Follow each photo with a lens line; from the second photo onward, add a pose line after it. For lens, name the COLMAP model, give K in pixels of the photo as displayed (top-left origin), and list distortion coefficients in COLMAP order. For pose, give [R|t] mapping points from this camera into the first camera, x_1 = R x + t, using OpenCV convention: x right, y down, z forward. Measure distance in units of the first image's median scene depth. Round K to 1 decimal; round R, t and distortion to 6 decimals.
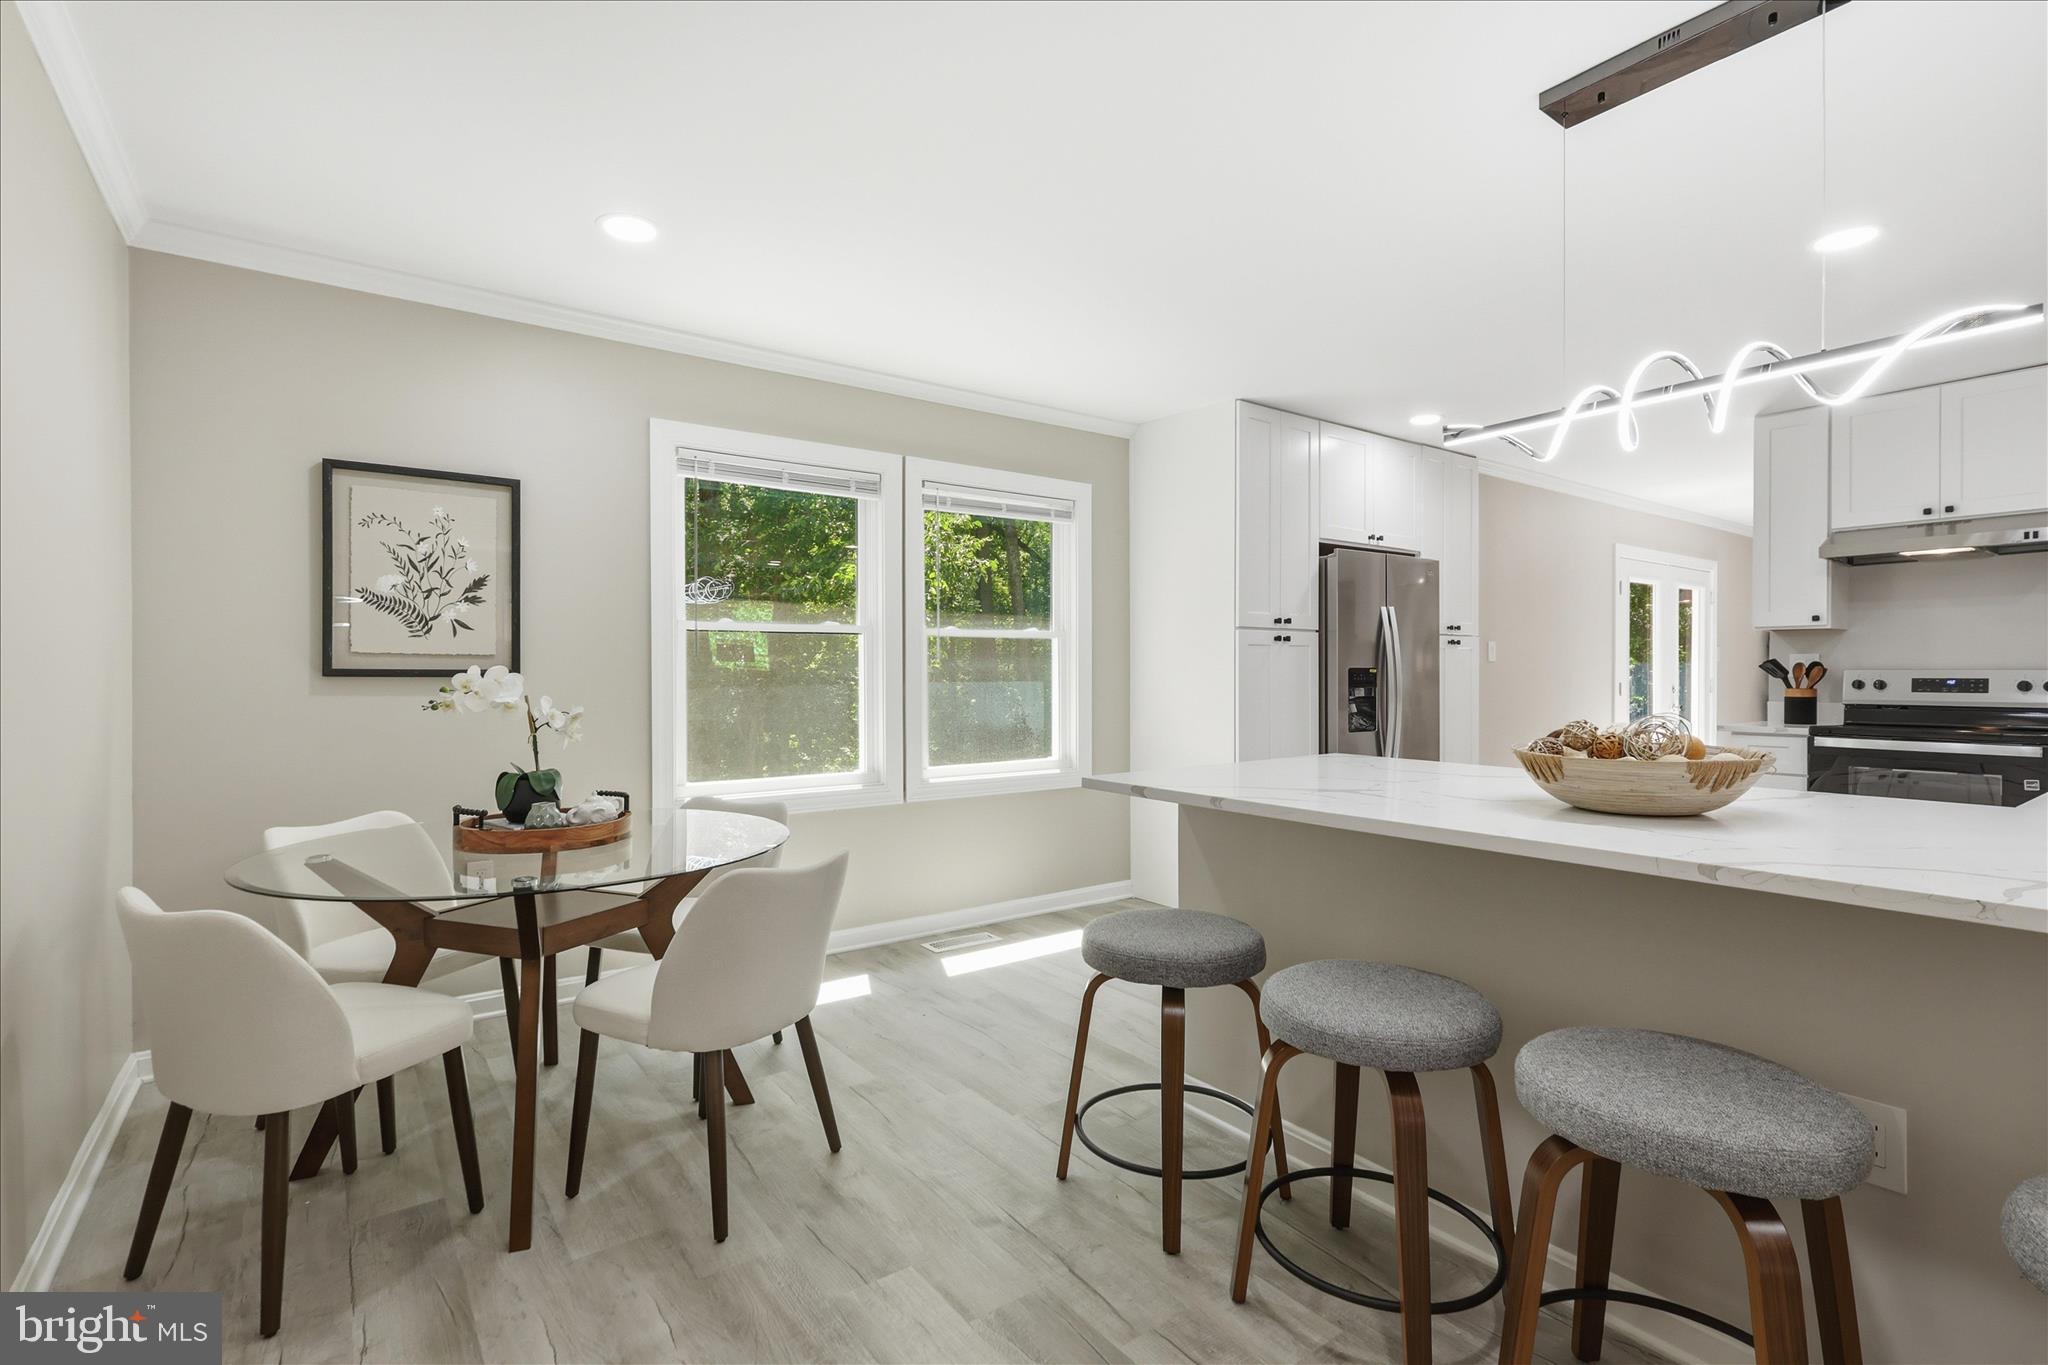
lens RADIAL K [[980.5, 0, 1024.0], [0, 980.5, 682.5], [0, 0, 1]] dist [-0.001302, -0.000563]
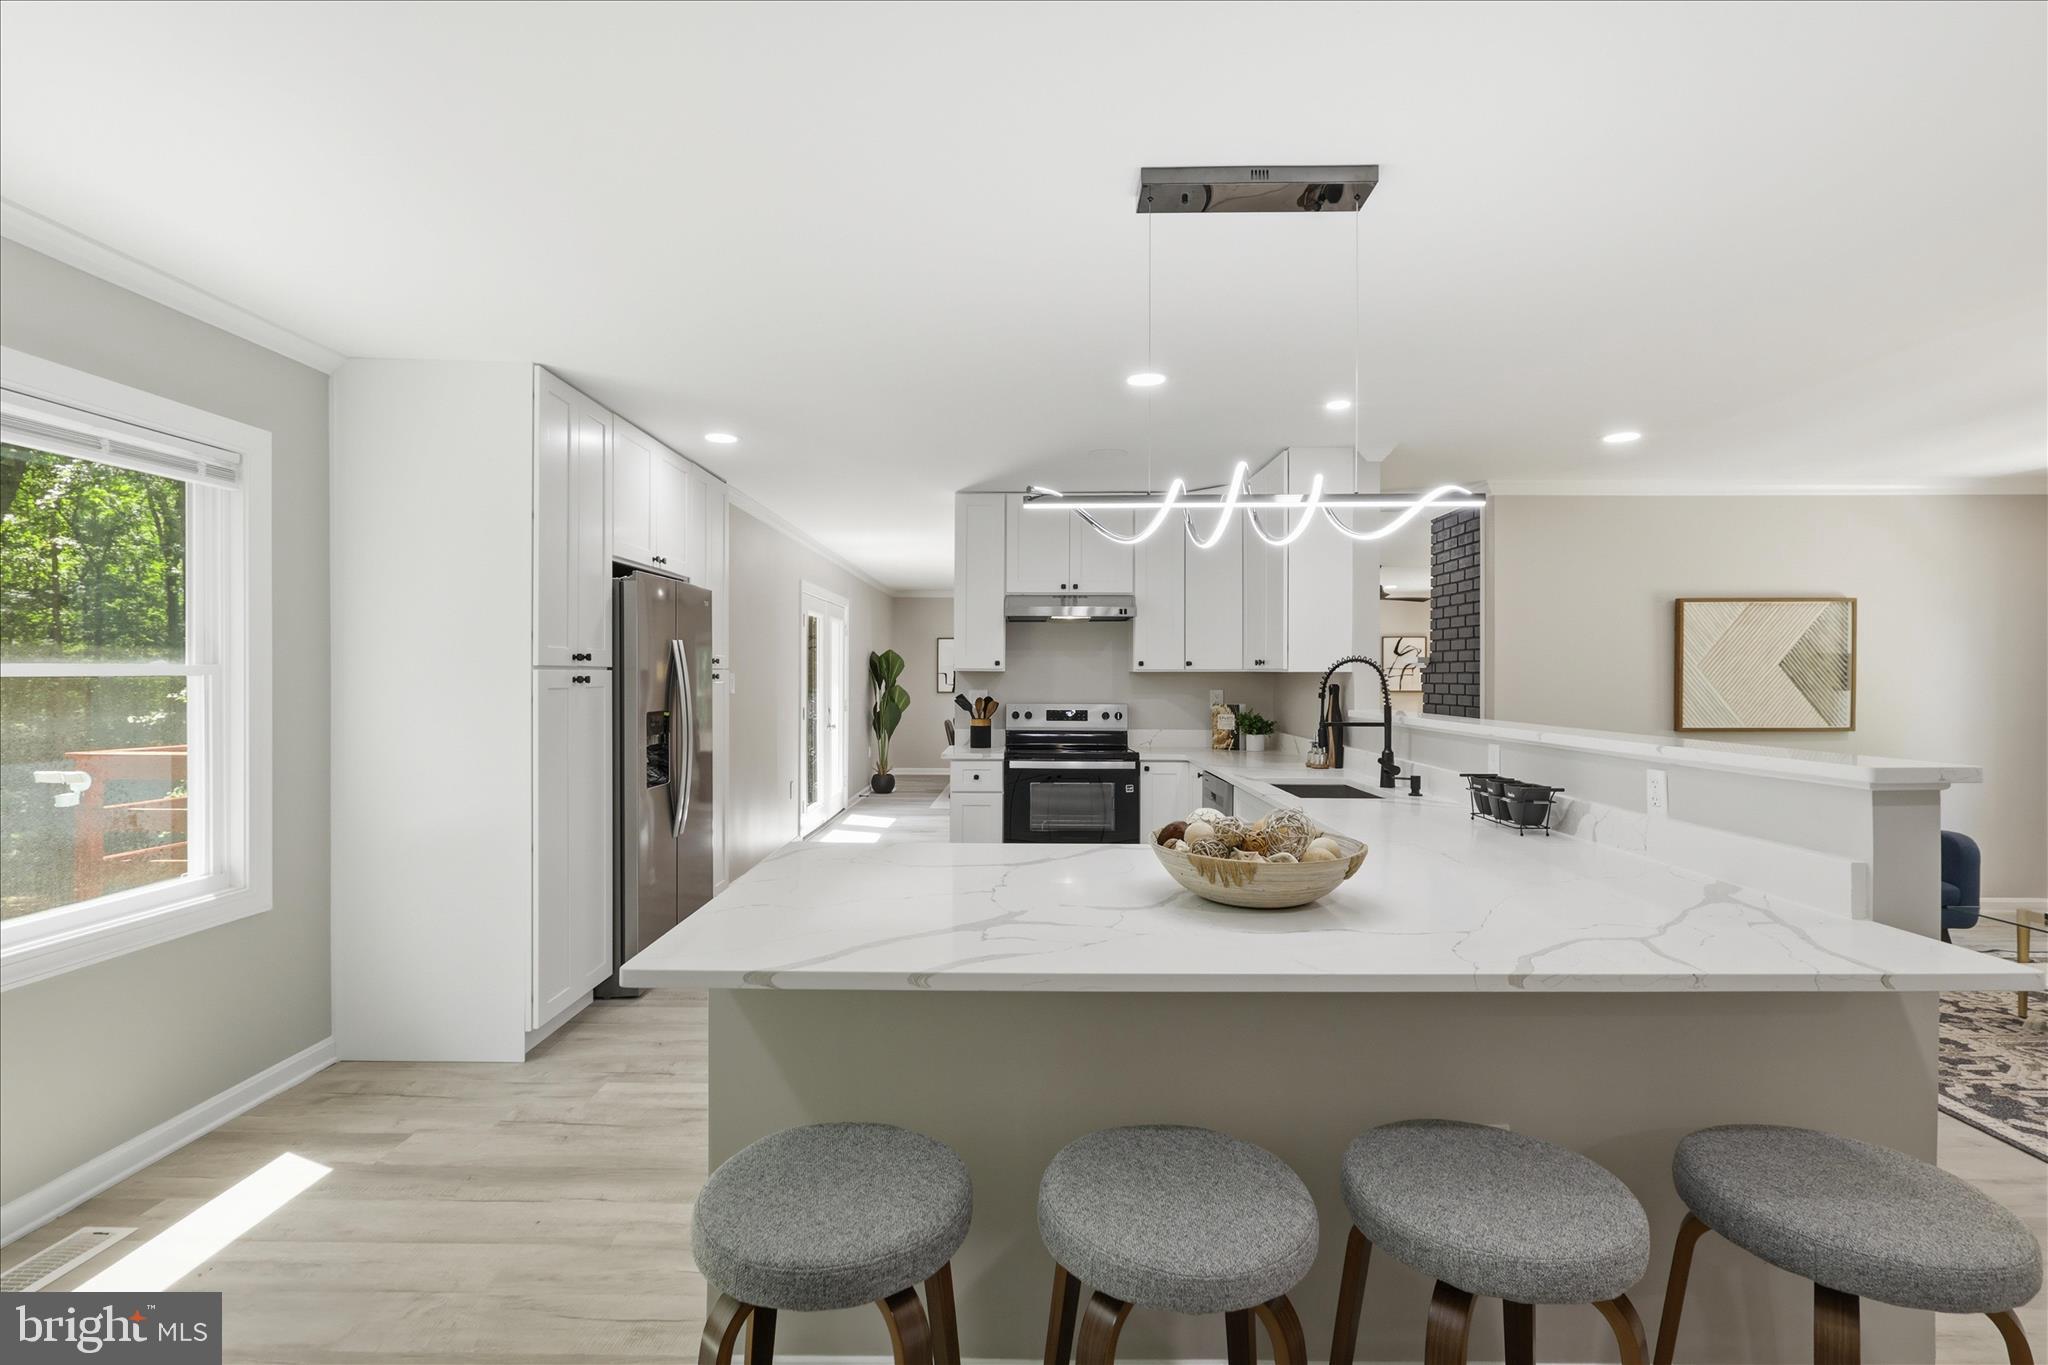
lens RADIAL K [[951.5, 0, 1024.0], [0, 951.5, 682.5], [0, 0, 1]] dist [0.000143, -0.000046]
pose [[0.588585, -0.002792, 0.808431, -0.145705], [0.000813, 0.999996, 0.002861, -0.043568], [-0.808435, -0.001027, 0.588584, 0.254003]]
